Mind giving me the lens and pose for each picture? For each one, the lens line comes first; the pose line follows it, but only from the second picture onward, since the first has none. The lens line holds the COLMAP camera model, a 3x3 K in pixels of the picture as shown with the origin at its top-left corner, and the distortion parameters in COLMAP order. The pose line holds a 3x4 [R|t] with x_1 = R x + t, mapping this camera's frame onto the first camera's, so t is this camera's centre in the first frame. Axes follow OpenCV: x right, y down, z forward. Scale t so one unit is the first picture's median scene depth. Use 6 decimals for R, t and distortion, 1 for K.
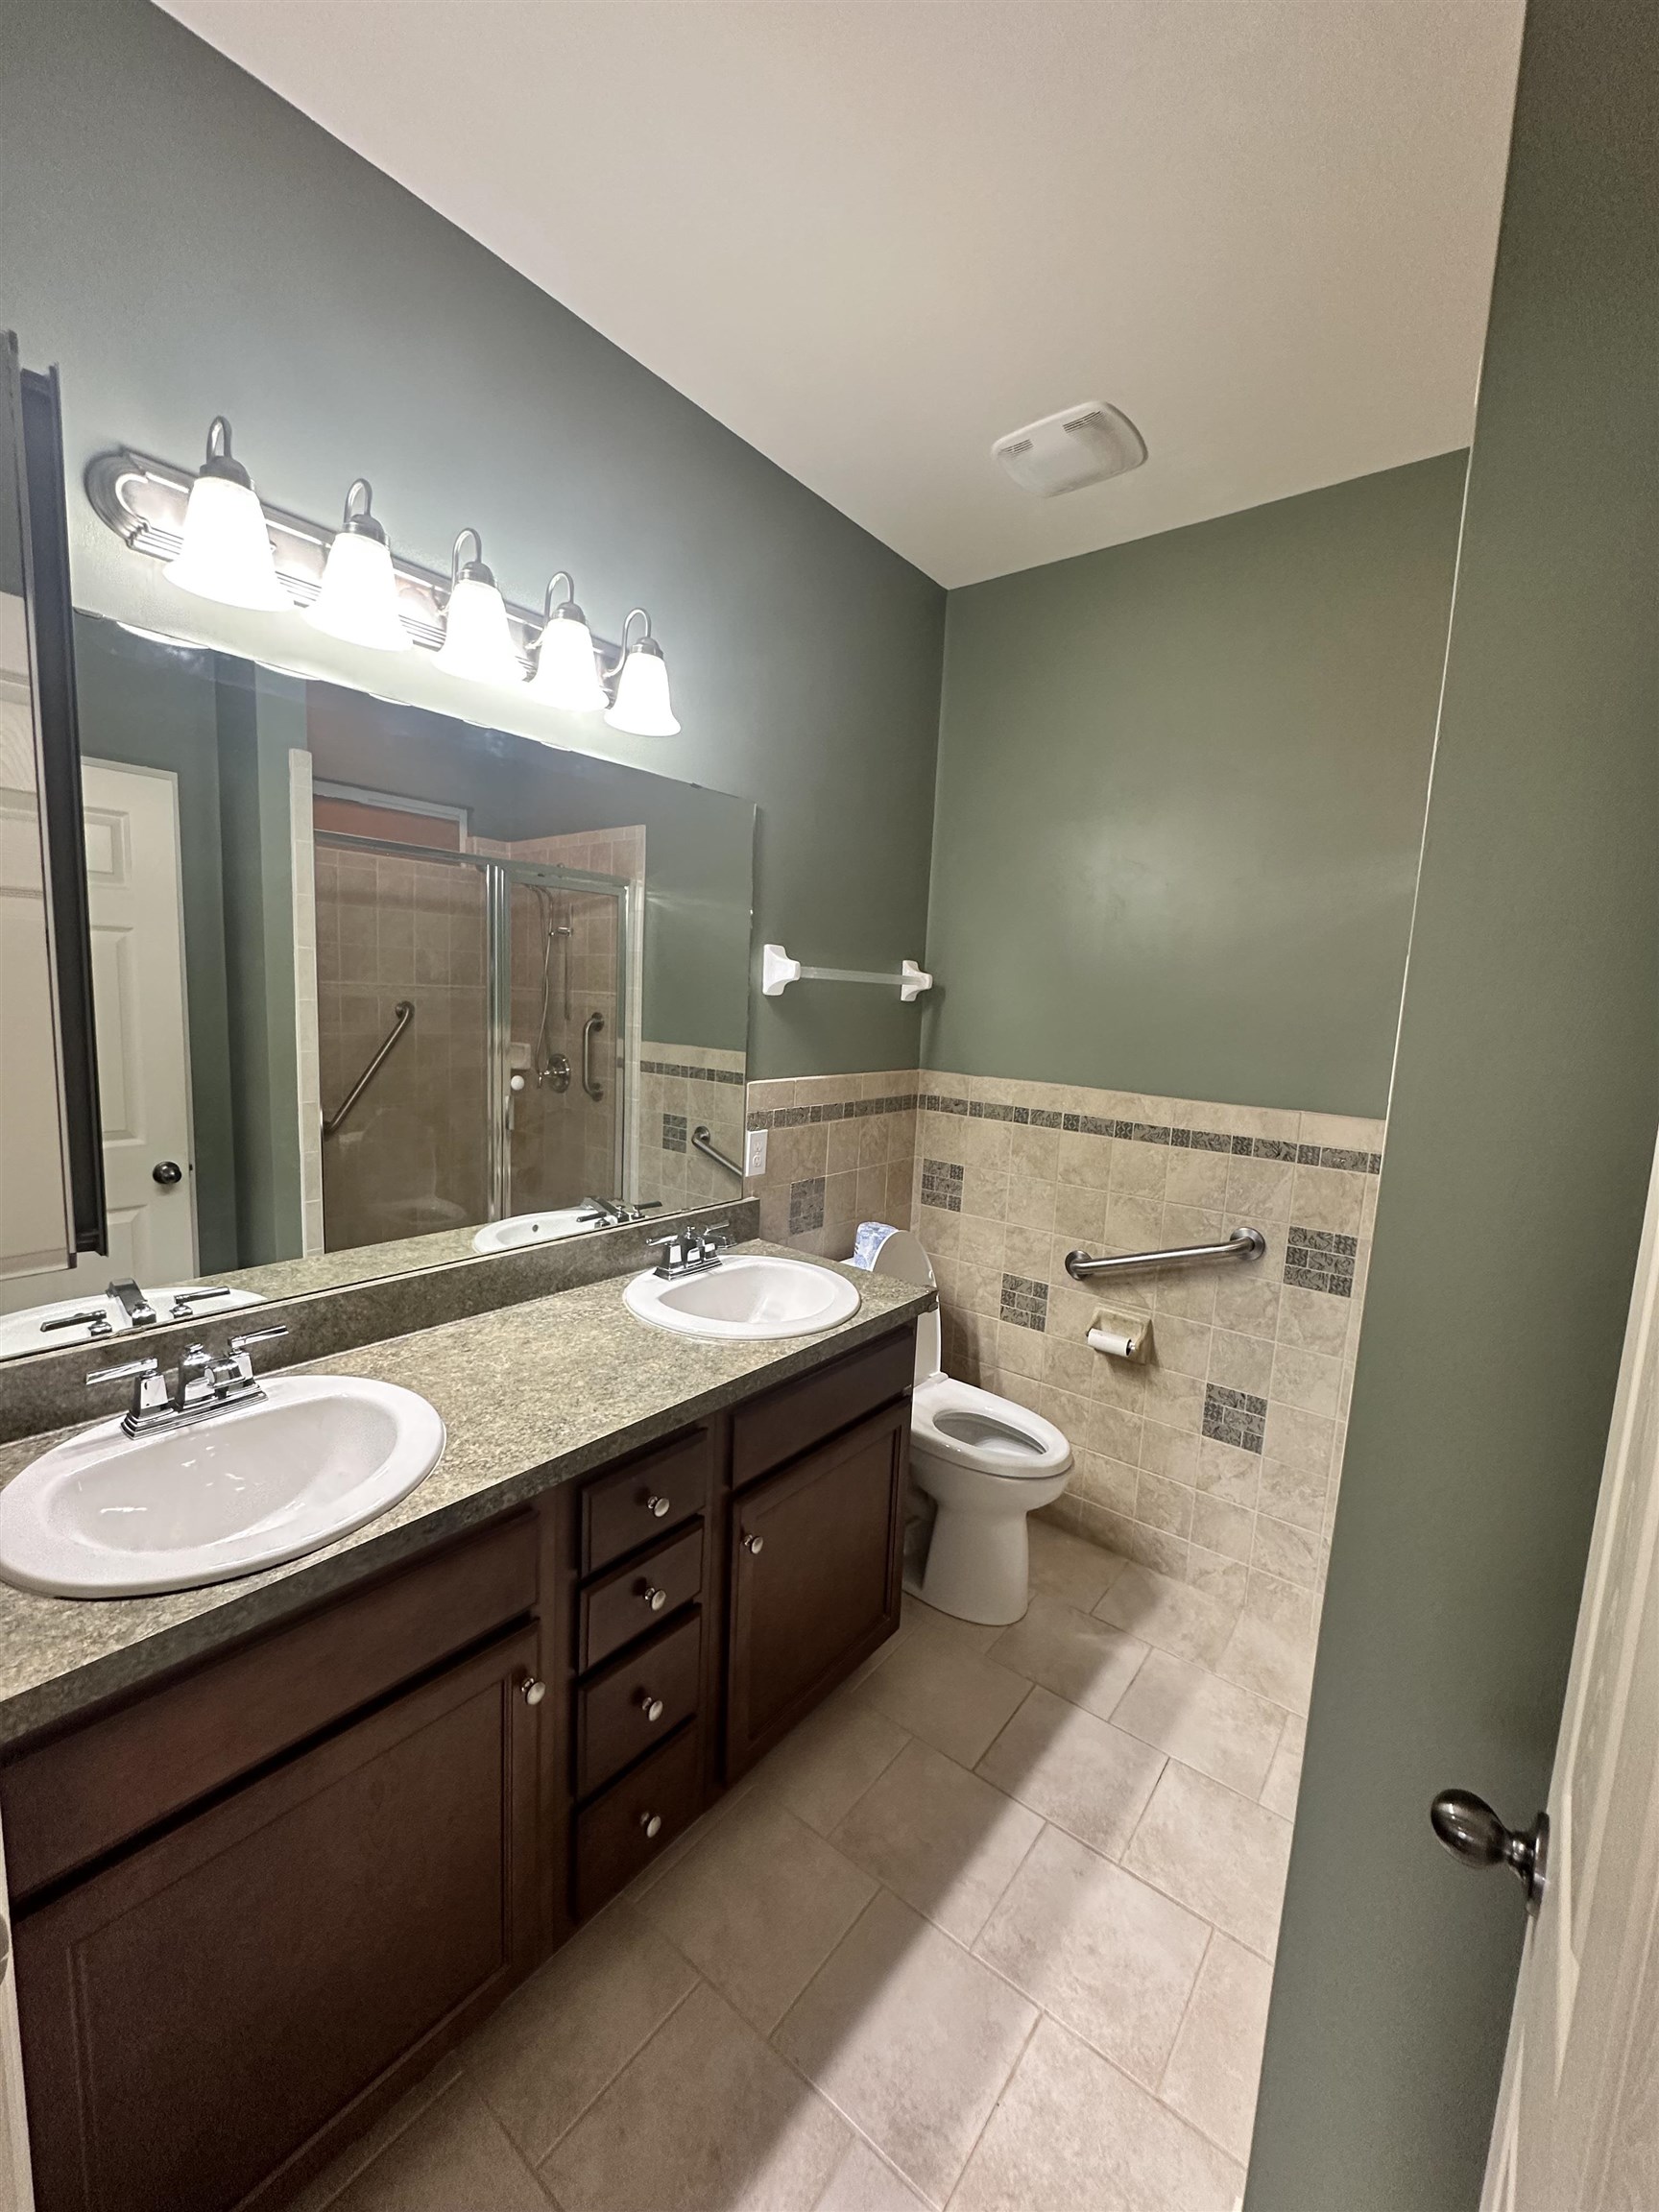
lens RADIAL K [[887.1, 0, 825.6], [0, 887.1, 1103.7], [0, 0, 1]] dist [-0.005639, 0.001138]
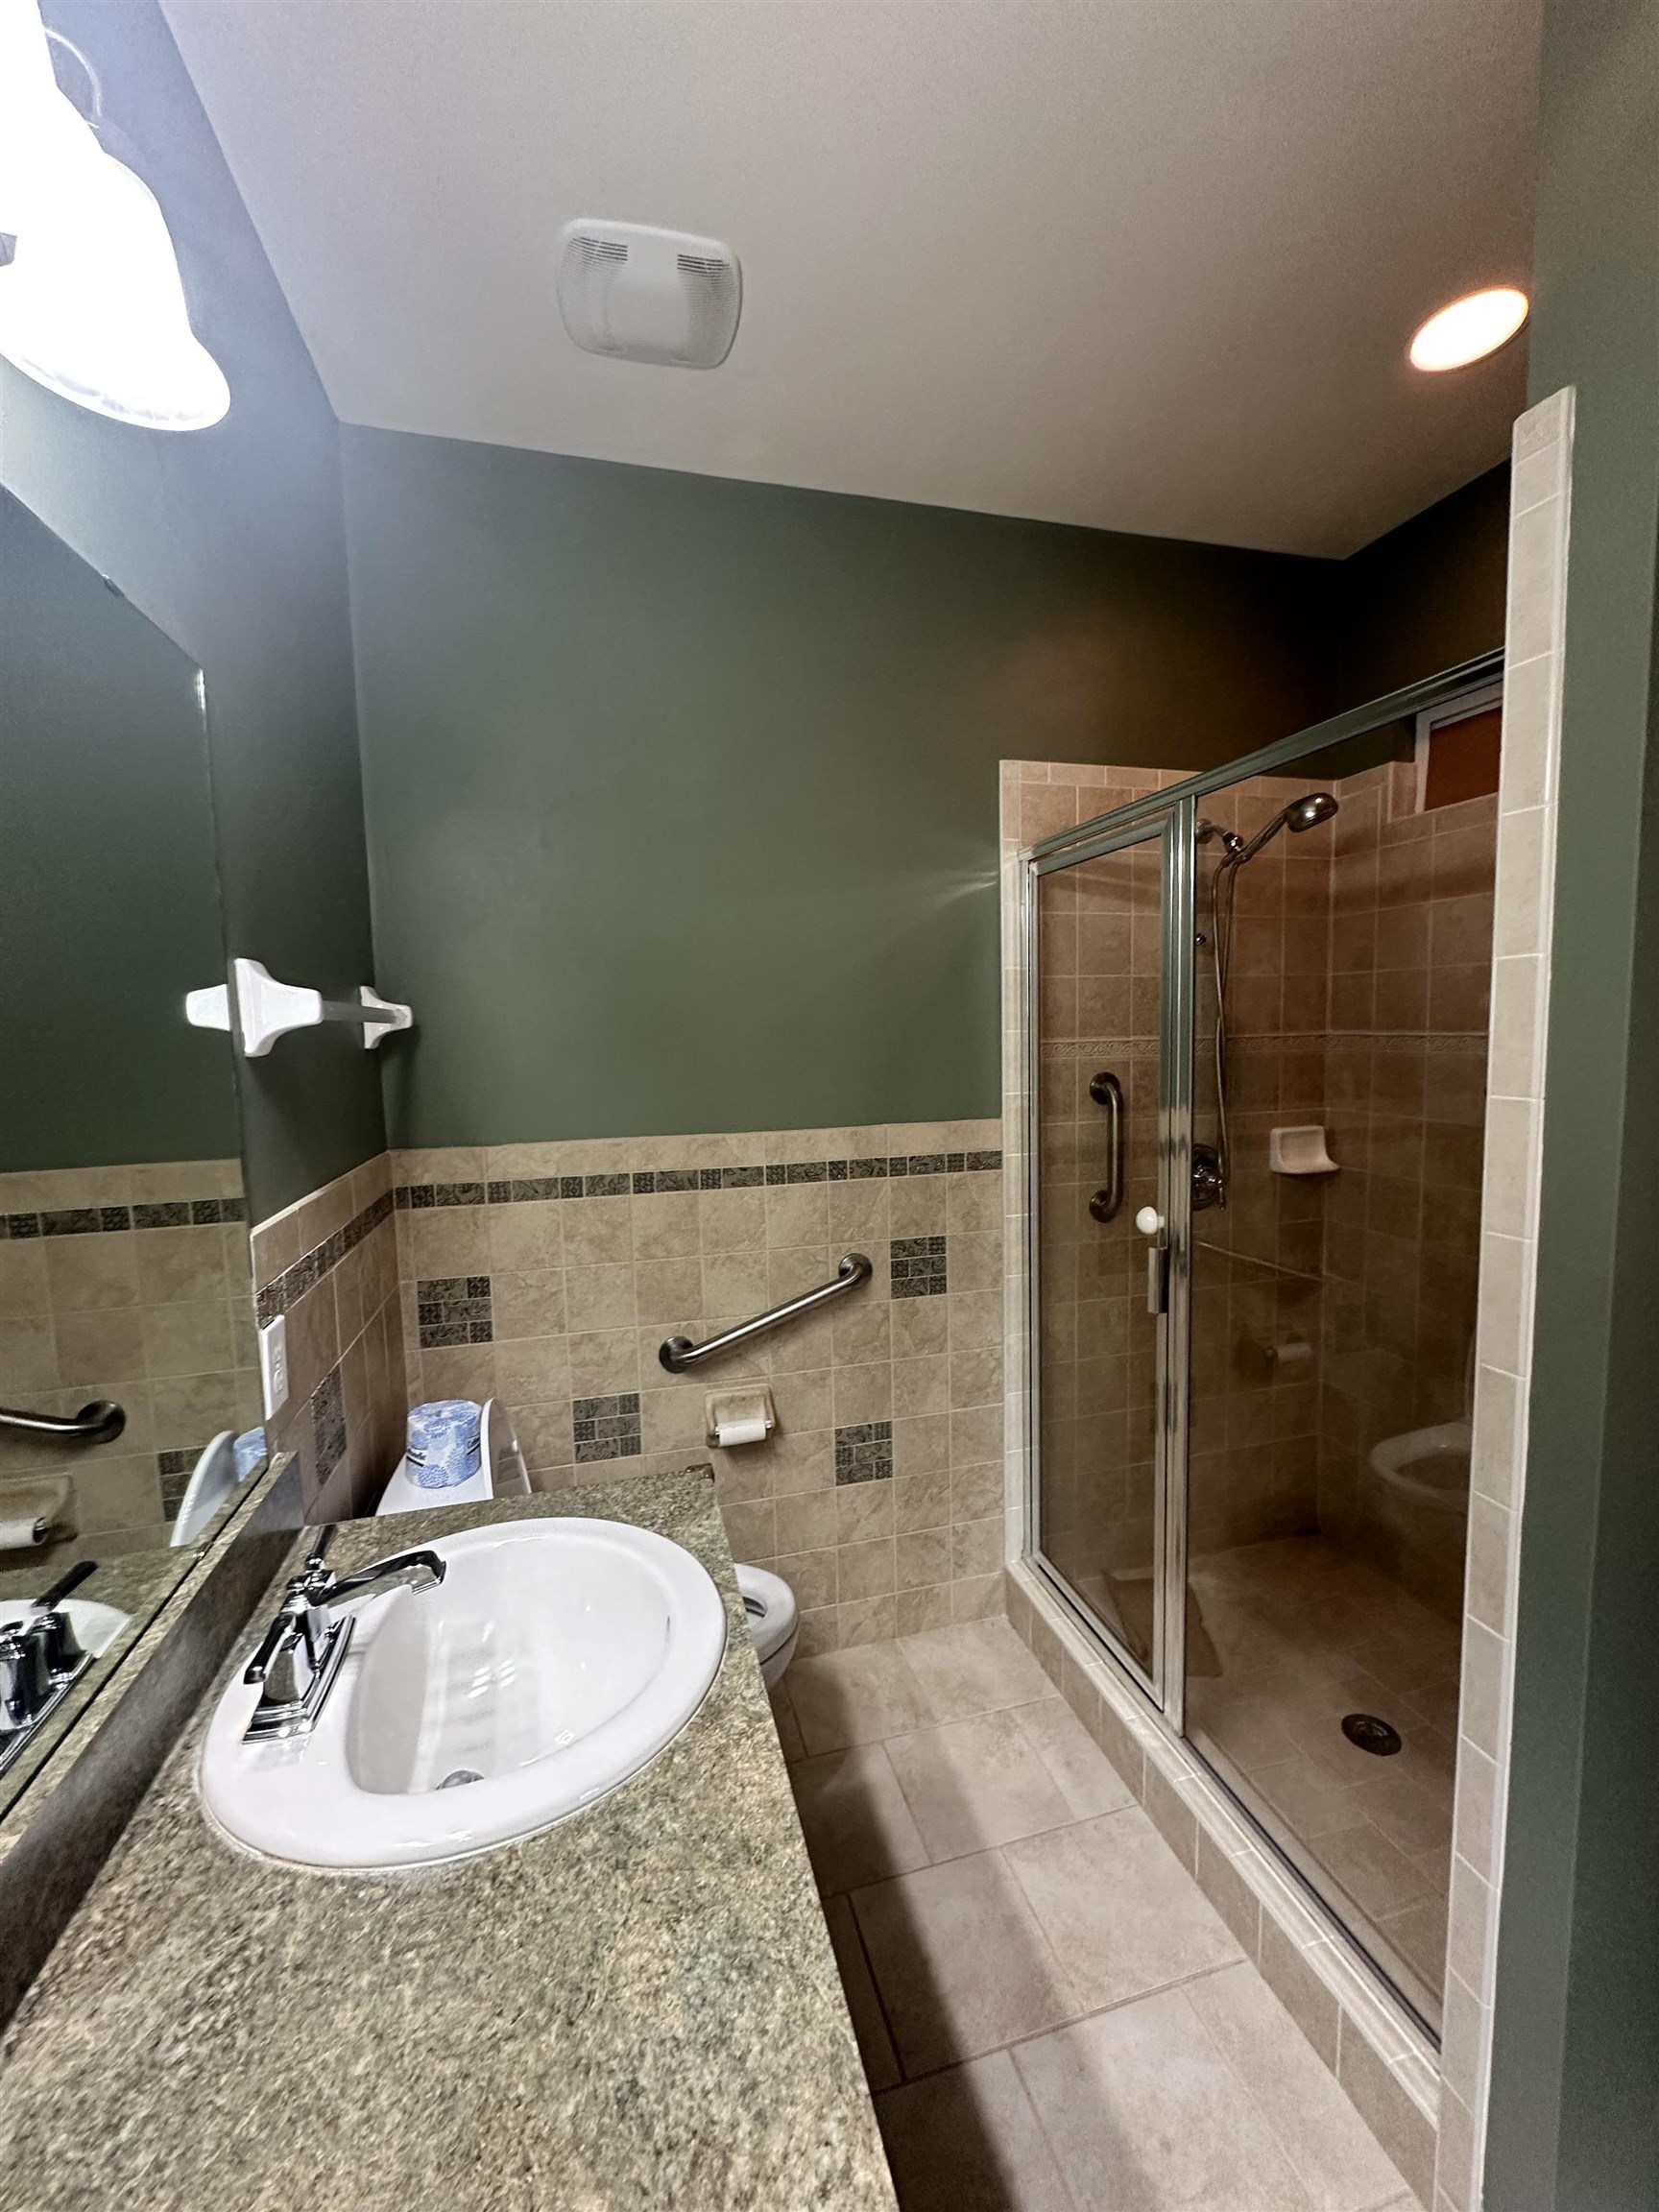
lens RADIAL K [[887.1, 0, 833.7], [0, 887.1, 1103.2], [0, 0, 1]] dist [-0.005639, 0.001138]
pose [[0.587447, -0.129765, 0.798791, -0.257956], [0.151825, 0.987206, 0.048718, -0.064758], [-0.794893, 0.092657, 0.599633, 0.399687]]
